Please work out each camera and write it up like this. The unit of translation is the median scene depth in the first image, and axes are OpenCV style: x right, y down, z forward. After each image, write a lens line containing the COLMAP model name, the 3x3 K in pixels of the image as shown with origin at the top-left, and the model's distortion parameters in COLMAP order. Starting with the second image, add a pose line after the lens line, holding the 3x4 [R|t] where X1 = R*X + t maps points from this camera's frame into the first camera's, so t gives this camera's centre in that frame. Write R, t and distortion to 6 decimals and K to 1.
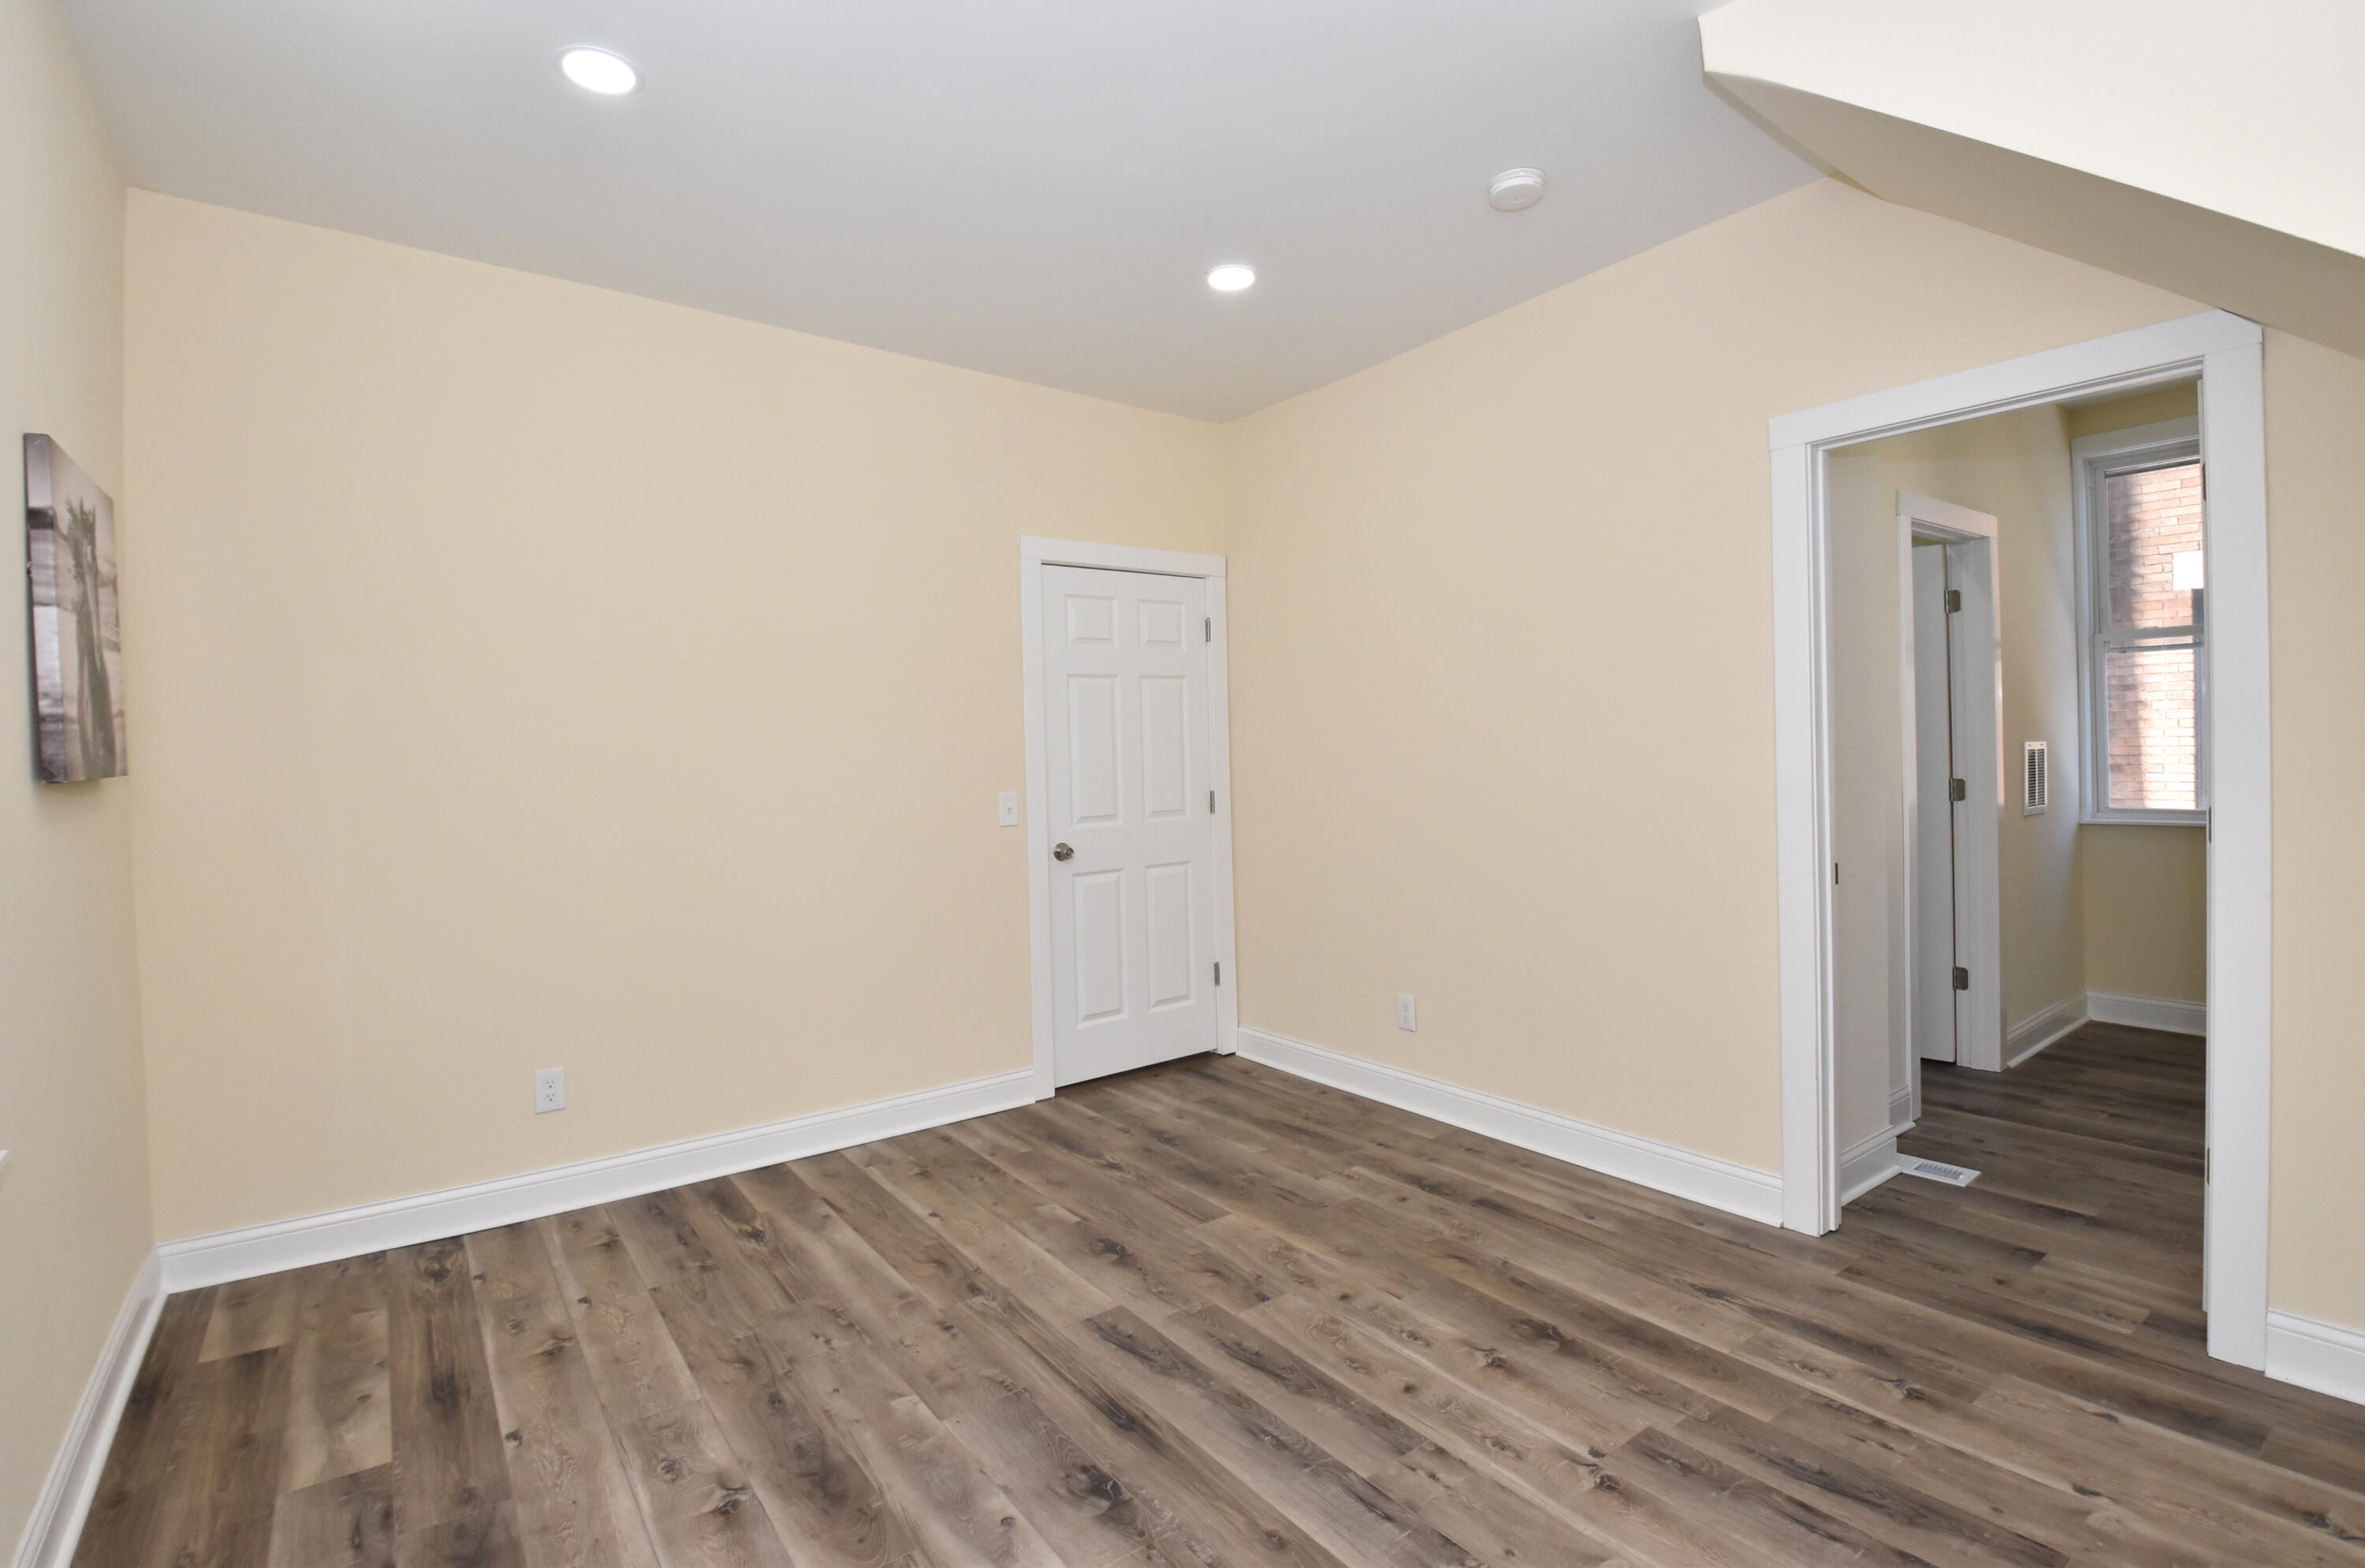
lens RADIAL K [[1048.1, 0, 1158.5], [0, 1048.1, 800.3], [0, 0, 1]] dist [-0.001869, -0.012431]
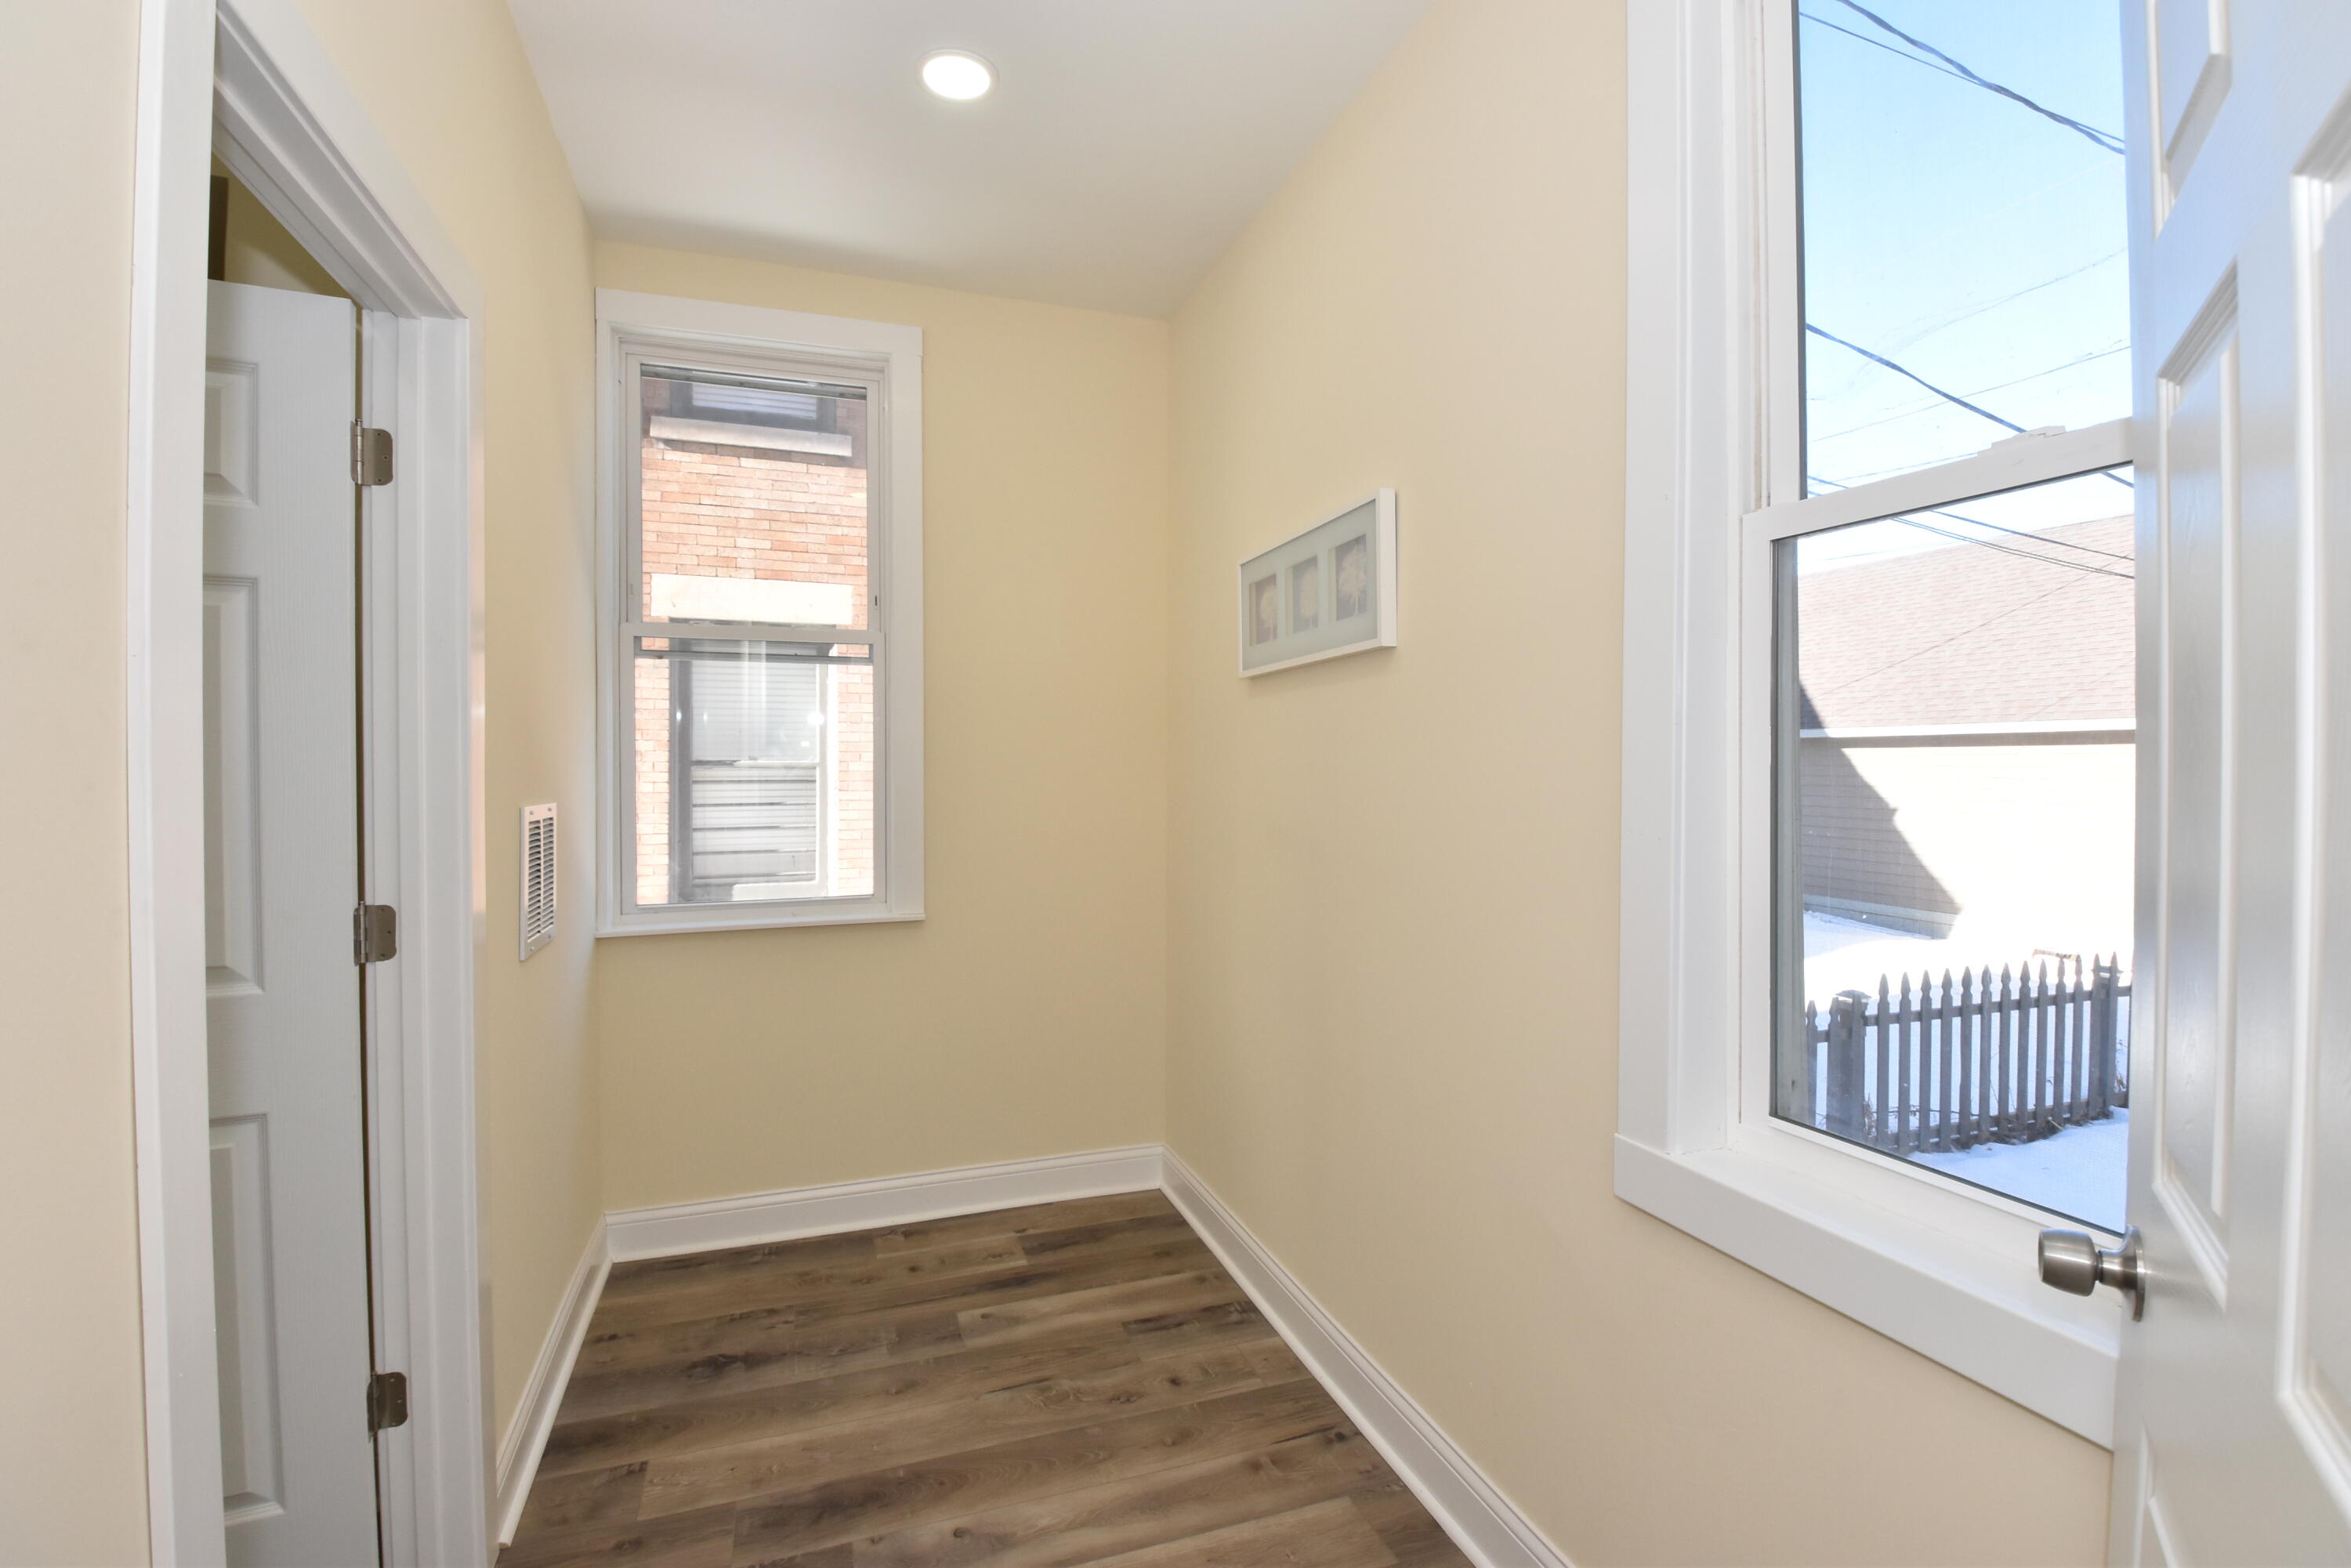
lens RADIAL K [[1041.9, 0, 1176.0], [0, 1041.9, 765.7], [0, 0, 1]] dist [-0.001869, -0.012431]
pose [[0.295313, 0.037456, 0.954666, 0.431905], [0.024632, 0.998601, -0.046800, -0.043337], [-0.955083, 0.037336, 0.293978, 0.534471]]
